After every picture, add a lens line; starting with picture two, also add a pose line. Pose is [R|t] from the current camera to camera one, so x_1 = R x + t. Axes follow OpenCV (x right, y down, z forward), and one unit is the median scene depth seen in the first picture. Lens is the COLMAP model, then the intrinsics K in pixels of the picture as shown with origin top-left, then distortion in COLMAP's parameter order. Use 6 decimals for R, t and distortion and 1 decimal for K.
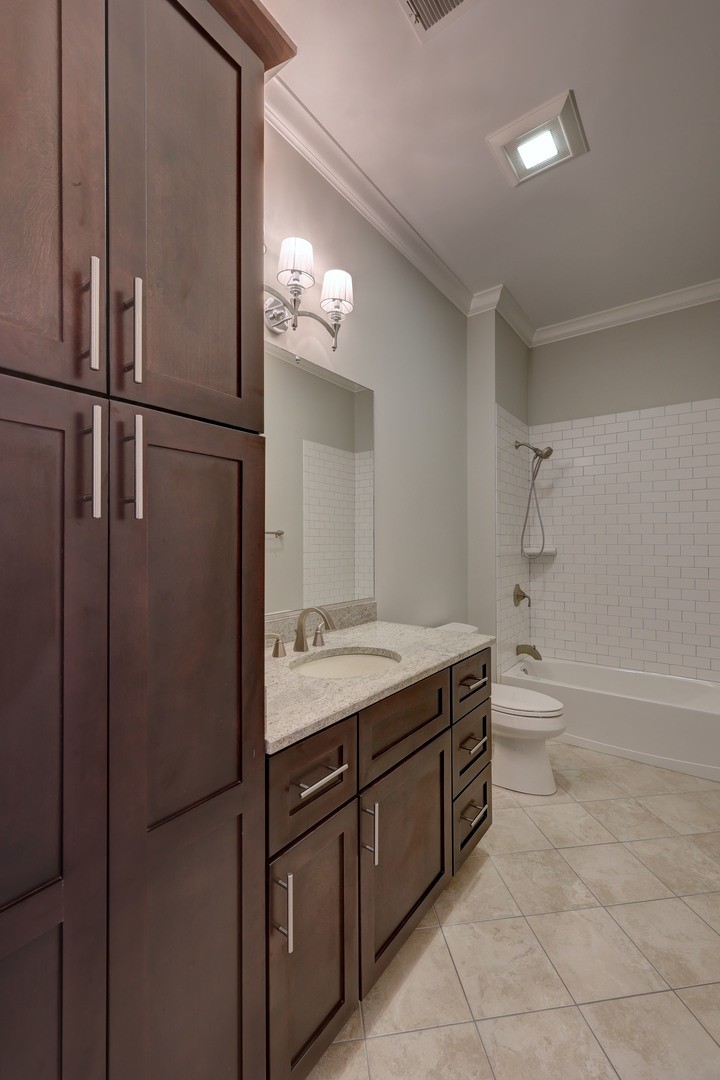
lens RADIAL K [[437.6, 0, 384.2], [0, 437.6, 544.9], [0, 0, 1]] dist [0.003460, 0.000007]
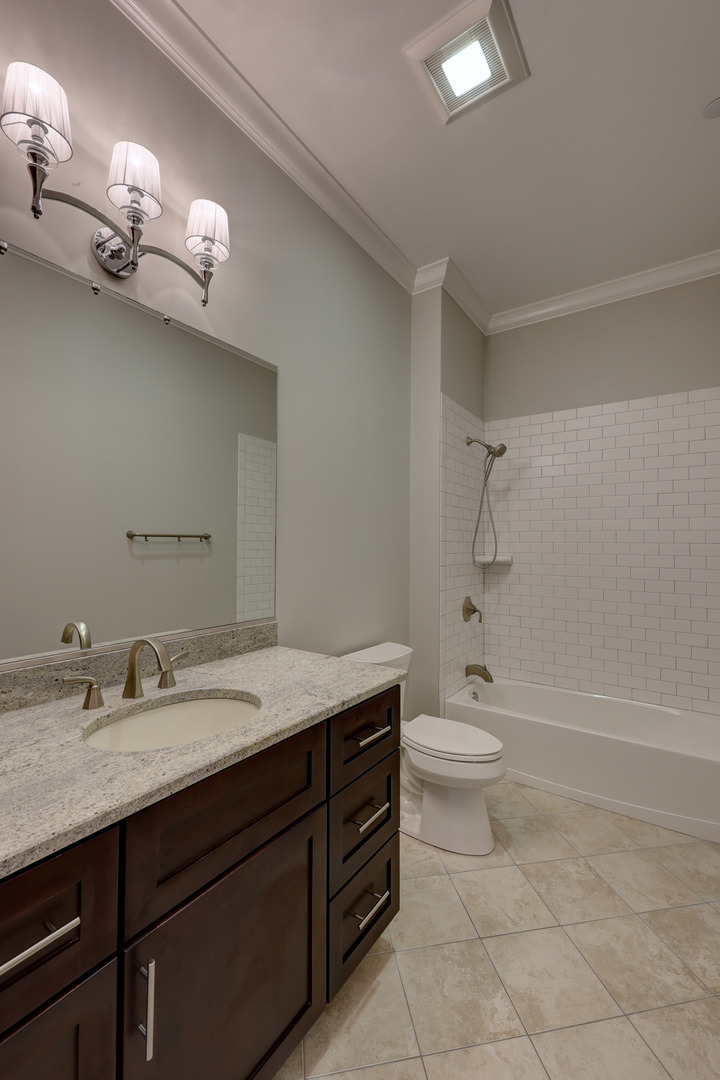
lens RADIAL K [[437.6, 0, 384.4], [0, 437.6, 545.1], [0, 0, 1]] dist [0.003460, 0.000007]
pose [[0.999175, 0.010365, 0.039274, 0.172195], [-0.010051, 0.999916, -0.008186, -0.011650], [-0.039356, 0.007785, 0.999195, 0.198498]]
